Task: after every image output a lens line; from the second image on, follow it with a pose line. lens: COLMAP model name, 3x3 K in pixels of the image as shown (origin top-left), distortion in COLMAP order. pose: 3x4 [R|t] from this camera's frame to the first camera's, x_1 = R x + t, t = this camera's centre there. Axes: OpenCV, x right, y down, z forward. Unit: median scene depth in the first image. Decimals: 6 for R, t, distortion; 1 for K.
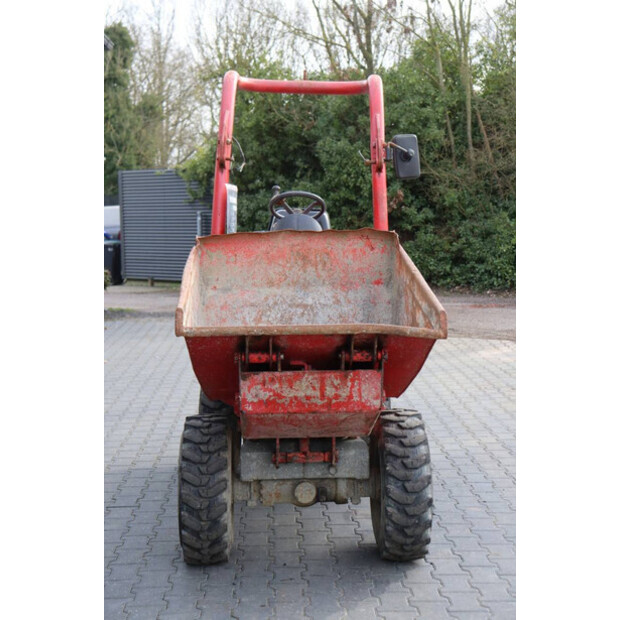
lens RADIAL K [[1055.4, 0, 310.0], [0, 1055.4, 310.0], [0, 0, 1]] dist [0.204741, -0.059731]
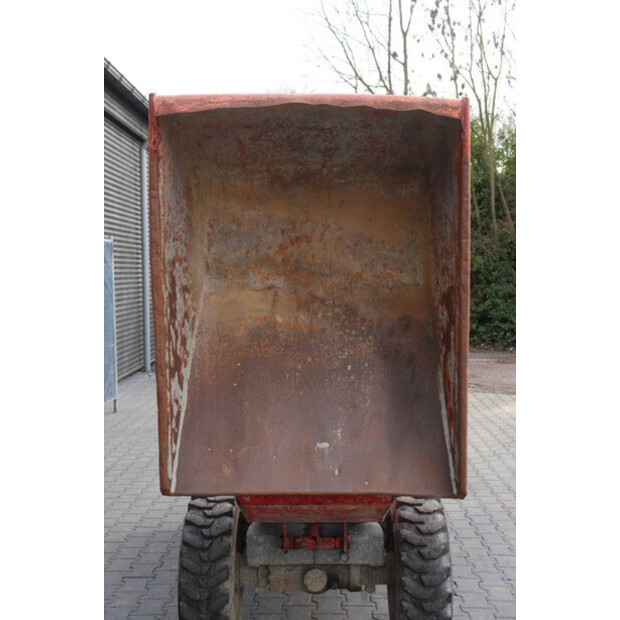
lens RADIAL K [[882.7, 0, 319.3], [0, 882.7, 310.2], [0, 0, 1]] dist [0.123888, 0.057316]
pose [[0.998907, 0.007237, -0.046186, 0.033777], [-0.009615, 0.998629, -0.051461, -0.025053], [0.045751, 0.051849, 0.997606, 0.205138]]
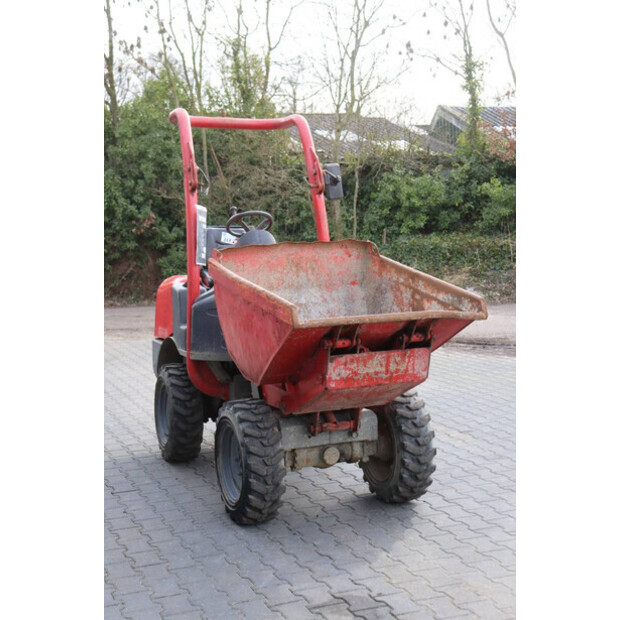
lens RADIAL K [[952.5, 0, 310.0], [0, 952.5, 310.0], [0, 0, 1]] dist [0.106545, -0.014786]
pose [[0.941981, -0.048817, 0.332098, -0.388231], [0.052850, 0.998598, -0.003116, 0.006676], [-0.331480, 0.020486, 0.943240, -0.033063]]
